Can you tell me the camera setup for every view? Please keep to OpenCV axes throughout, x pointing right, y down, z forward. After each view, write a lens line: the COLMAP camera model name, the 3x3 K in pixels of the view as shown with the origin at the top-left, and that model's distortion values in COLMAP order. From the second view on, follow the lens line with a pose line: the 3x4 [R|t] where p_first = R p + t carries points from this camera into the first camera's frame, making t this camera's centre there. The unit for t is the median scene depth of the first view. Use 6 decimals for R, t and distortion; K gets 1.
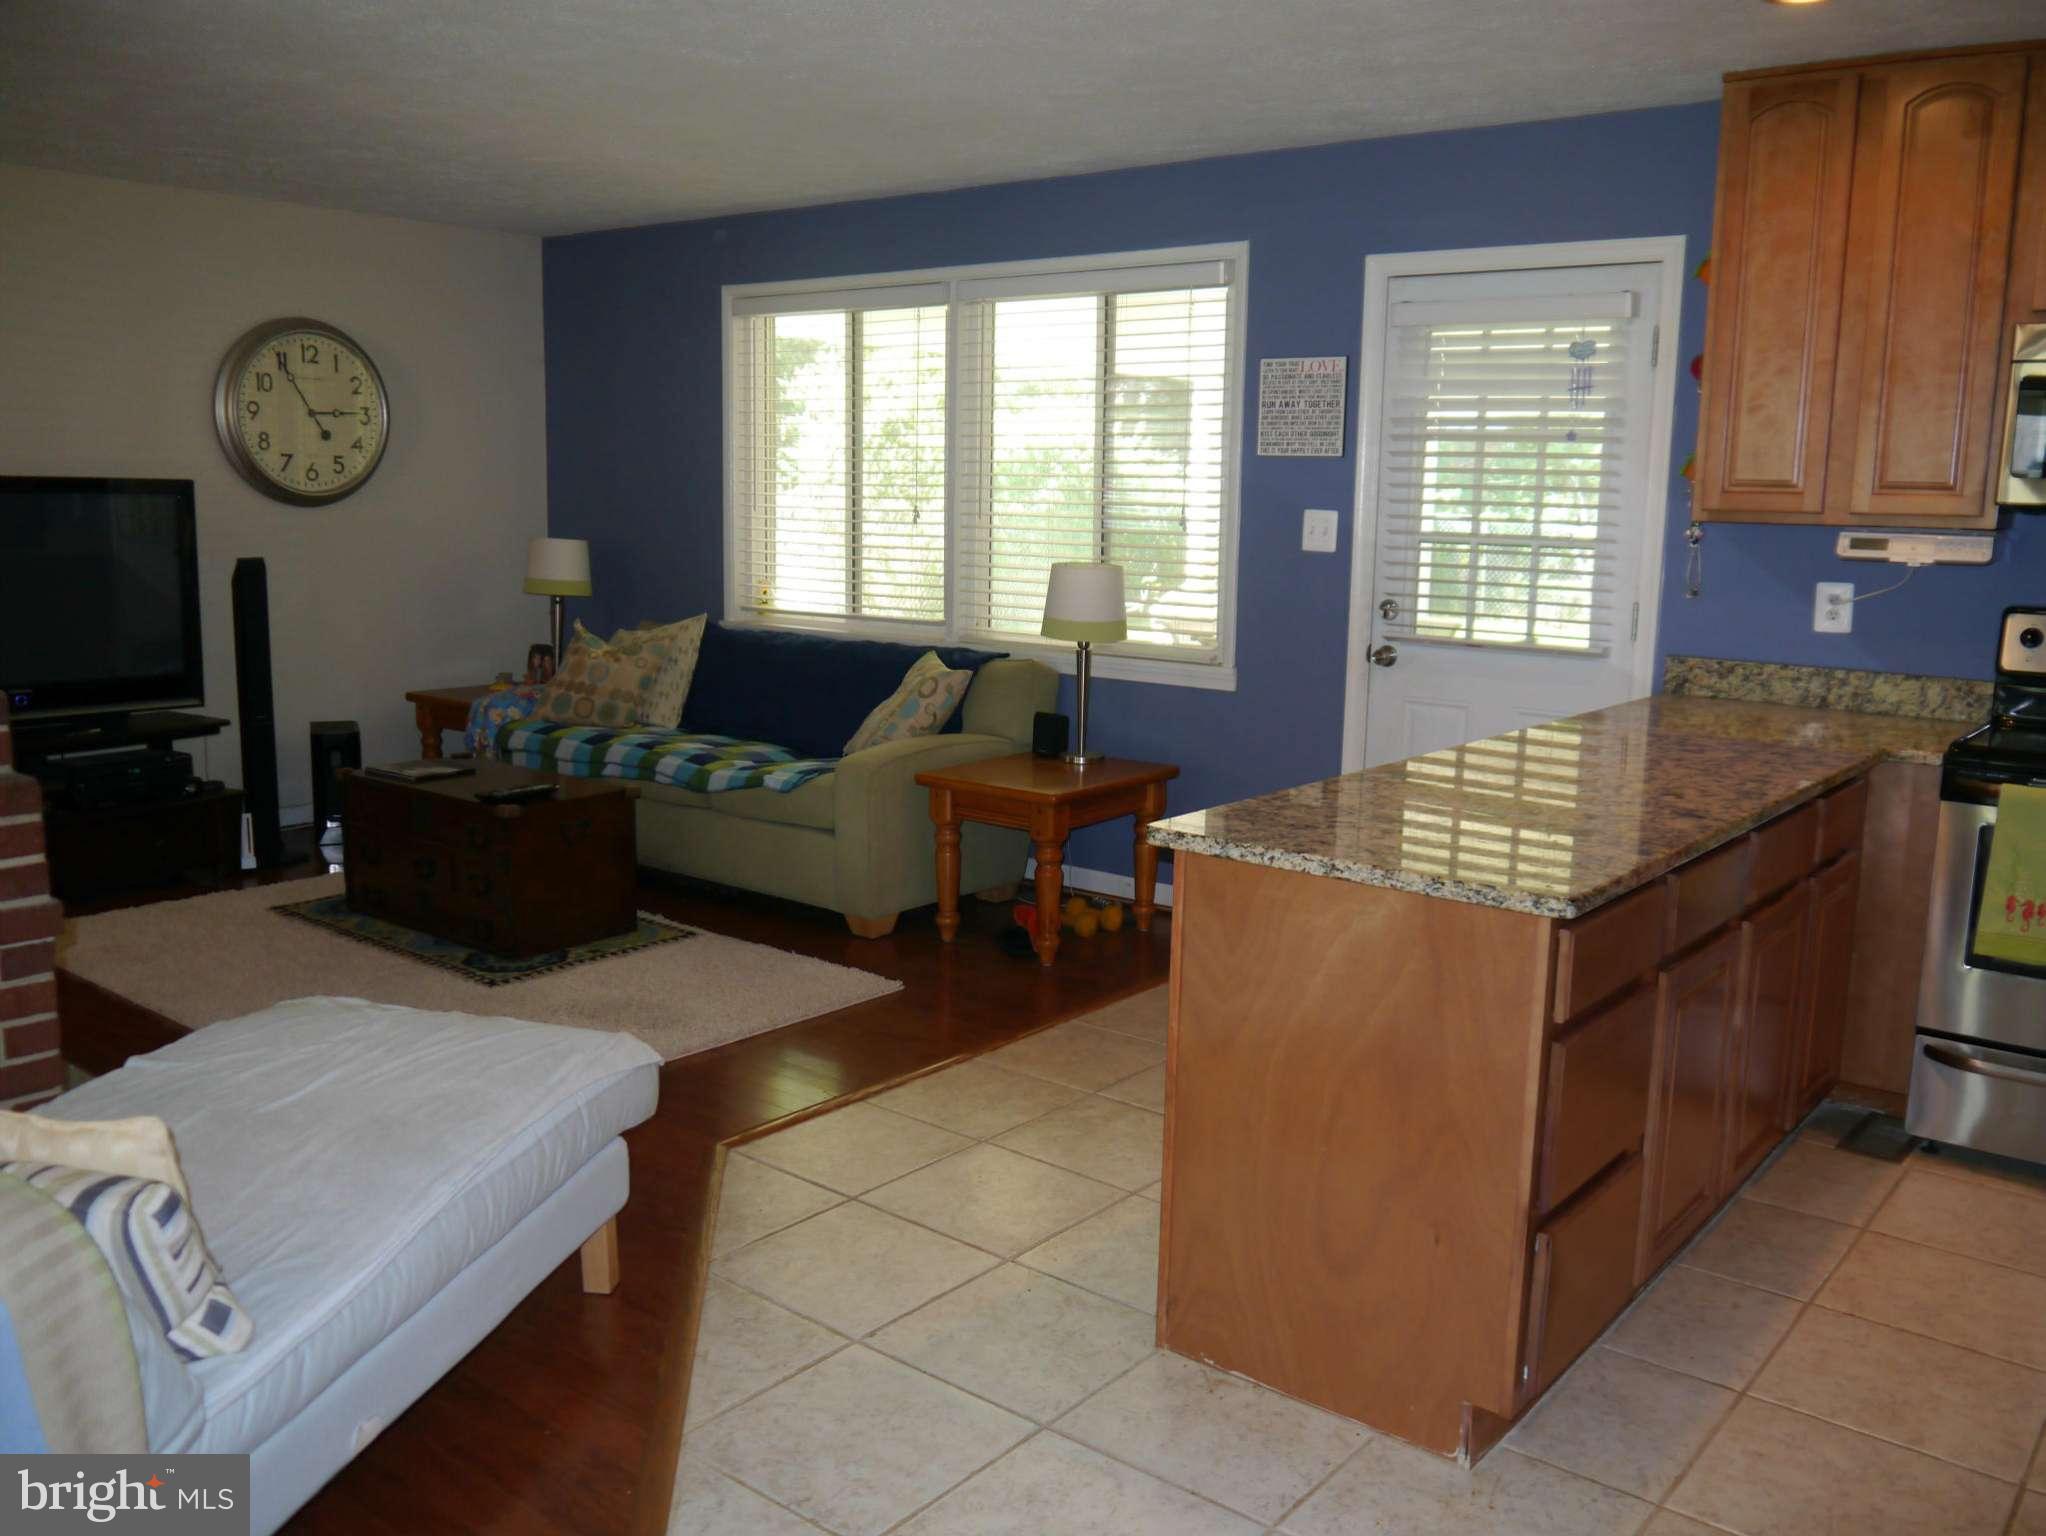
lens RADIAL K [[1695.6, 0, 1029.6], [0, 1695.6, 770.8], [0, 0, 1]] dist [-0.041858, 0.016485]
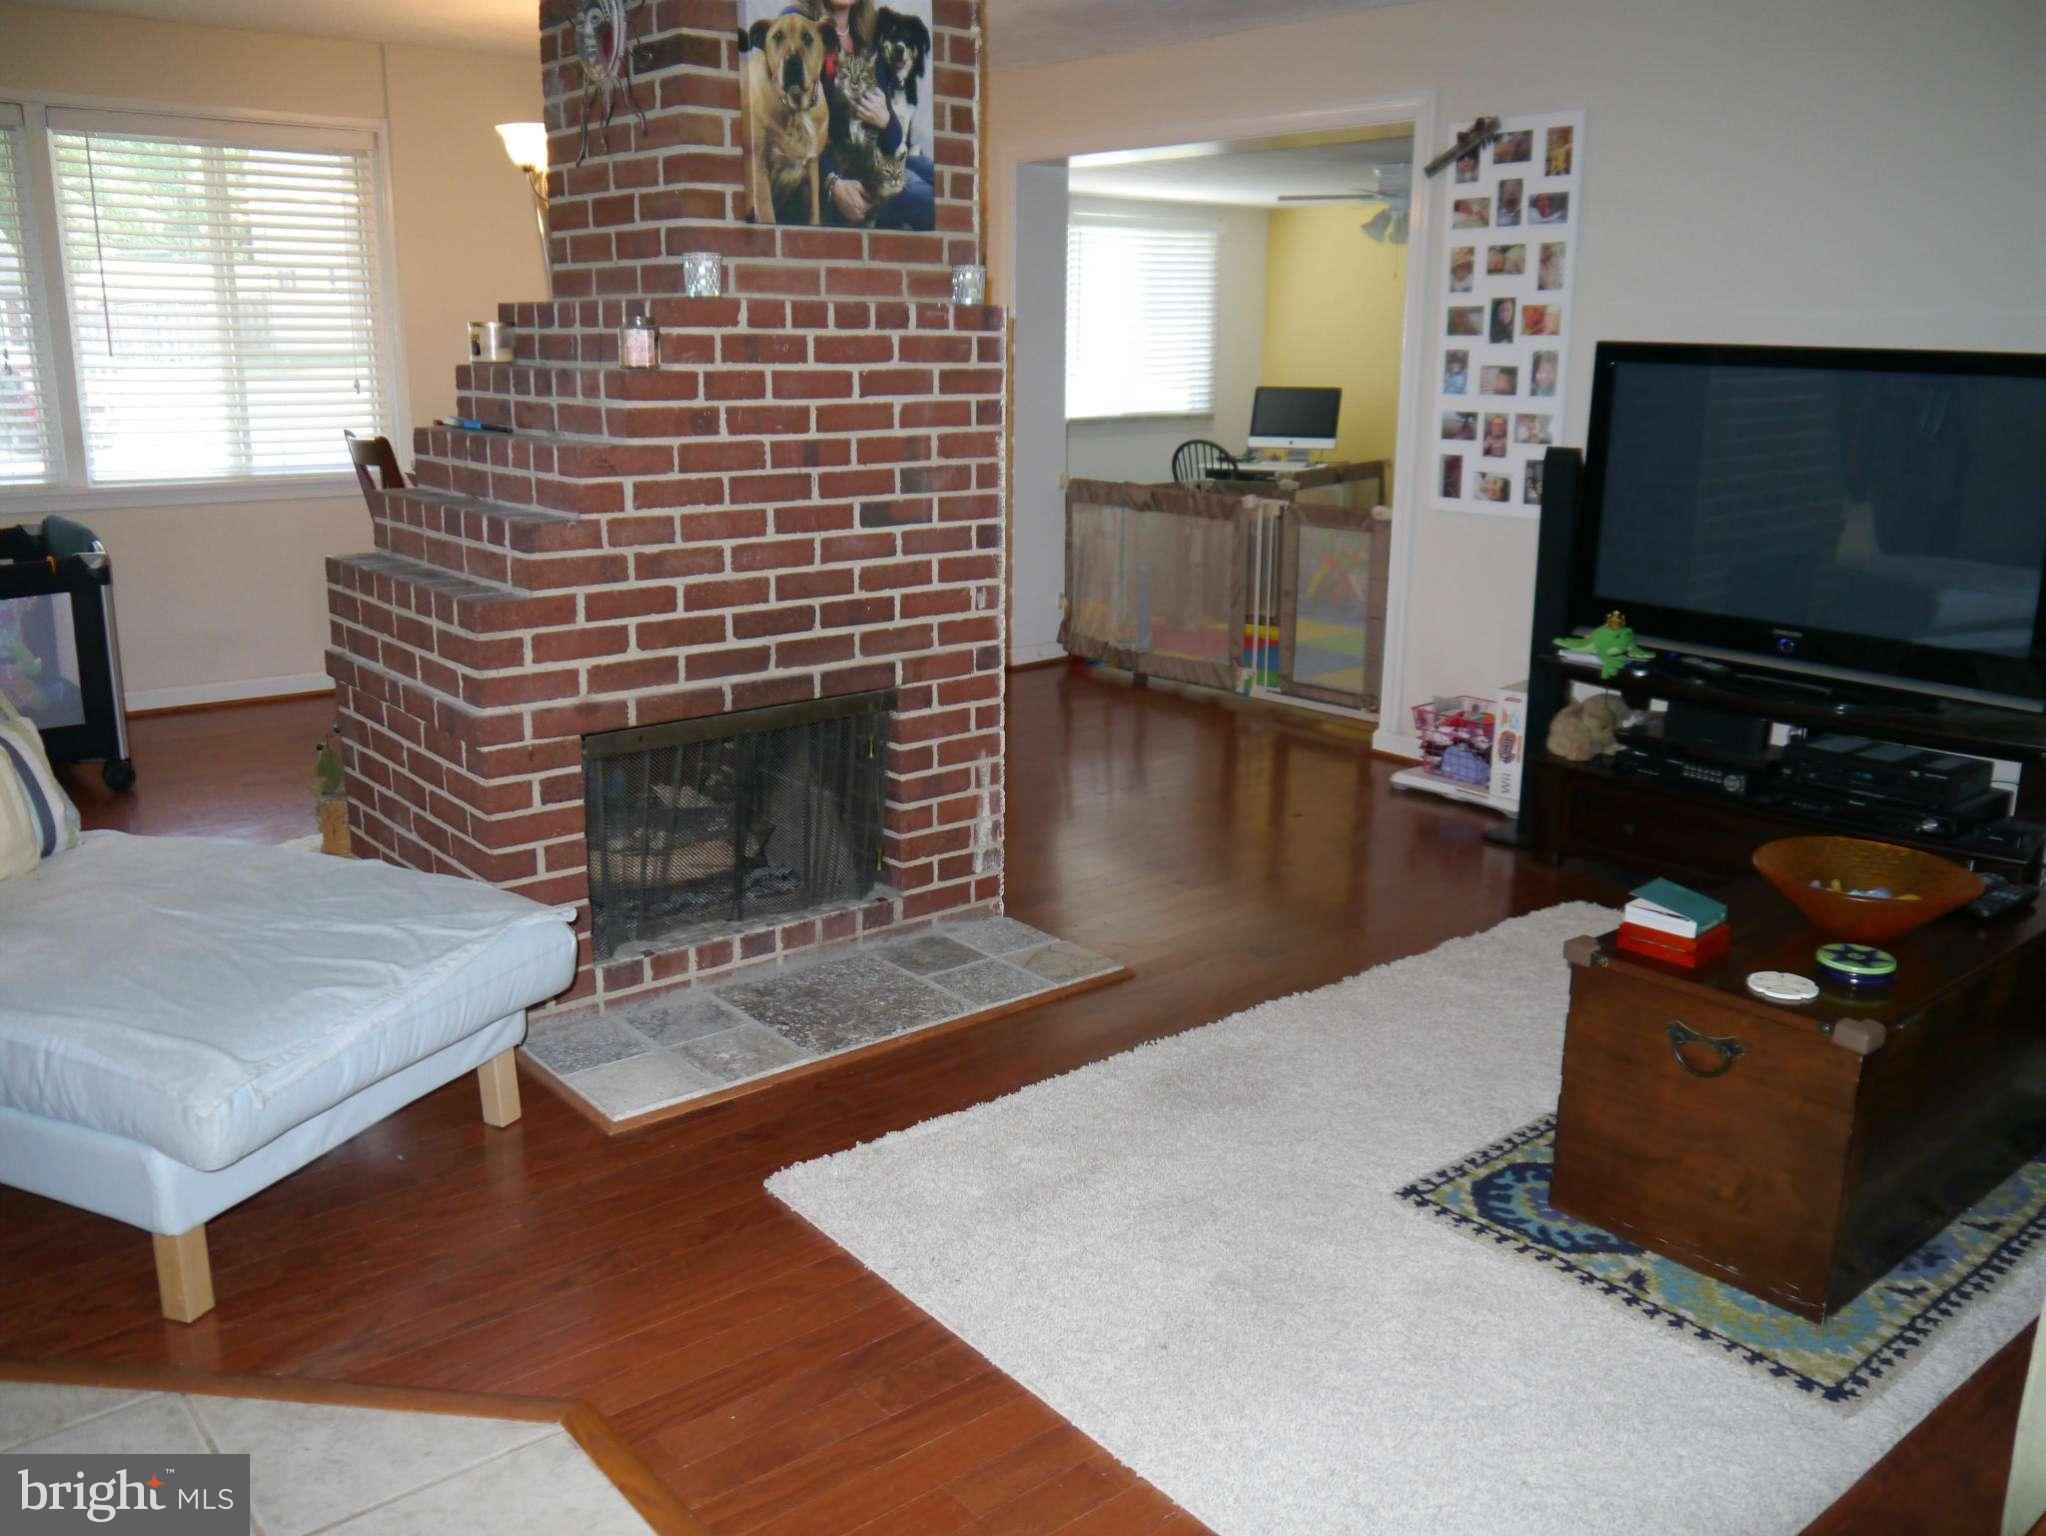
lens RADIAL K [[1695.6, 0, 1029.6], [0, 1695.6, 770.8], [0, 0, 1]] dist [-0.041858, 0.016485]
pose [[-0.204276, 0.222924, -0.953193, 0.230062], [-0.179602, 0.948662, 0.260354, -0.138351], [0.962297, 0.224379, -0.153751, 0.879544]]
